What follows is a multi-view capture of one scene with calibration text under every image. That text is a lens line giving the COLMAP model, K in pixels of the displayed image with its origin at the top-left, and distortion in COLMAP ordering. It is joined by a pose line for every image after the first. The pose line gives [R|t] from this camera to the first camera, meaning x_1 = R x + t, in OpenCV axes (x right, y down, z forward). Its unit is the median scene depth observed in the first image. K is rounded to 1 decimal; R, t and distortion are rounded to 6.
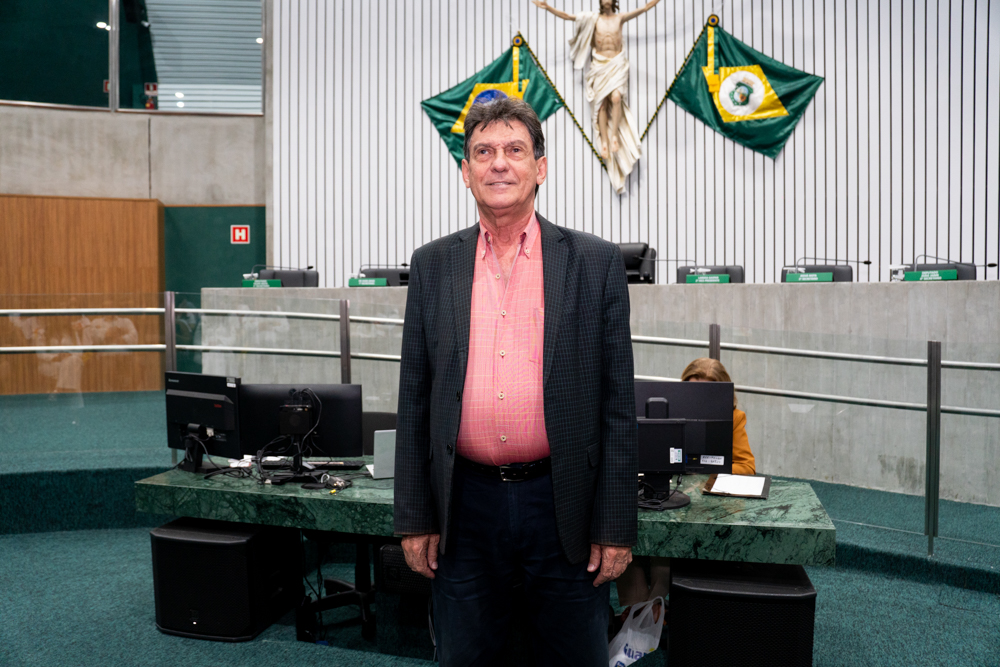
lens RADIAL K [[743.0, 0, 497.5], [0, 743.0, 333.2], [0, 0, 1]] dist [-0.135041, 0.093239]
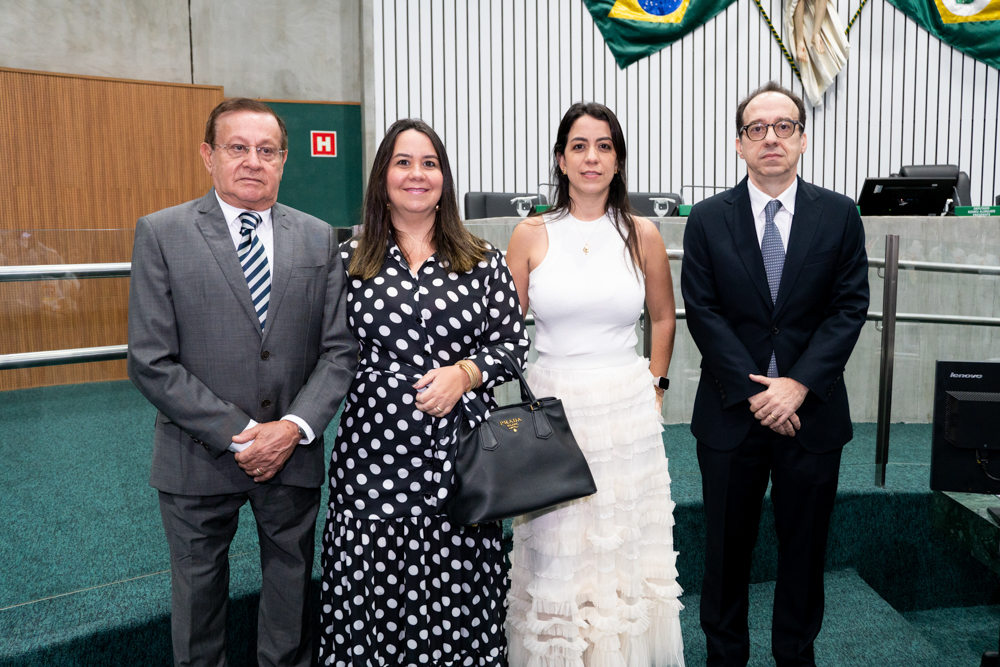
lens RADIAL K [[816.1, 0, 518.6], [0, 816.1, 332.7], [0, 0, 1]] dist [-0.127499, 0.117261]
pose [[0.970001, -0.035112, 0.240554, -0.392836], [0.017855, 0.997132, 0.073544, -0.008124], [-0.242446, -0.067043, 0.967846, 0.204927]]
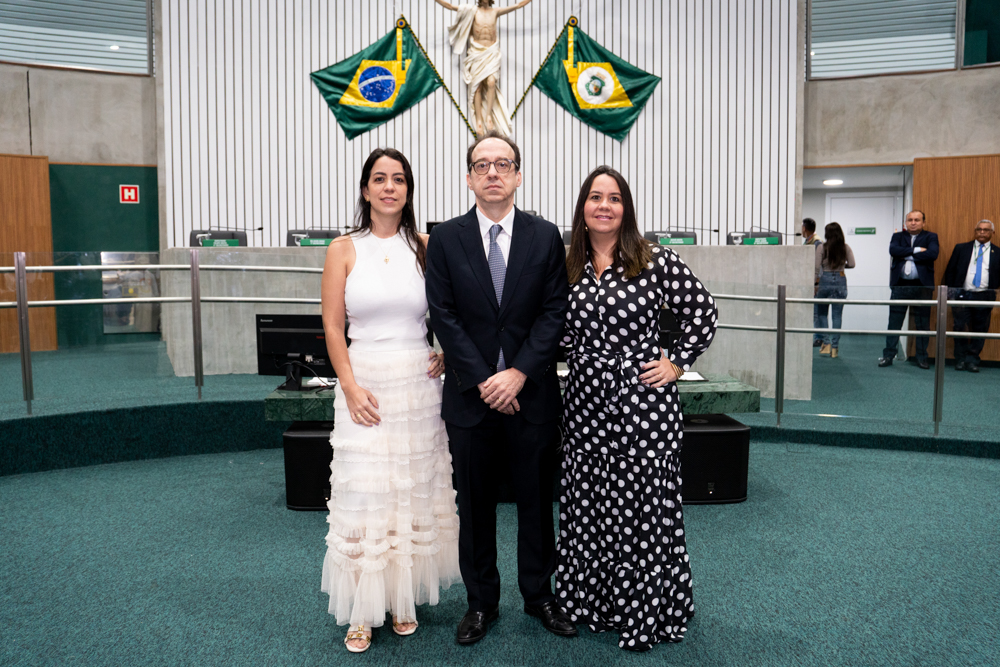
lens RADIAL K [[767.2, 0, 500.0], [0, 767.2, 333.5], [0, 0, 1]] dist [-0.137972, 0.098262]
pose [[0.953525, -0.026448, 0.300151, -0.191705], [0.011390, 0.998592, 0.051808, 0.010429], [-0.301099, -0.045981, 0.952484, -0.153002]]
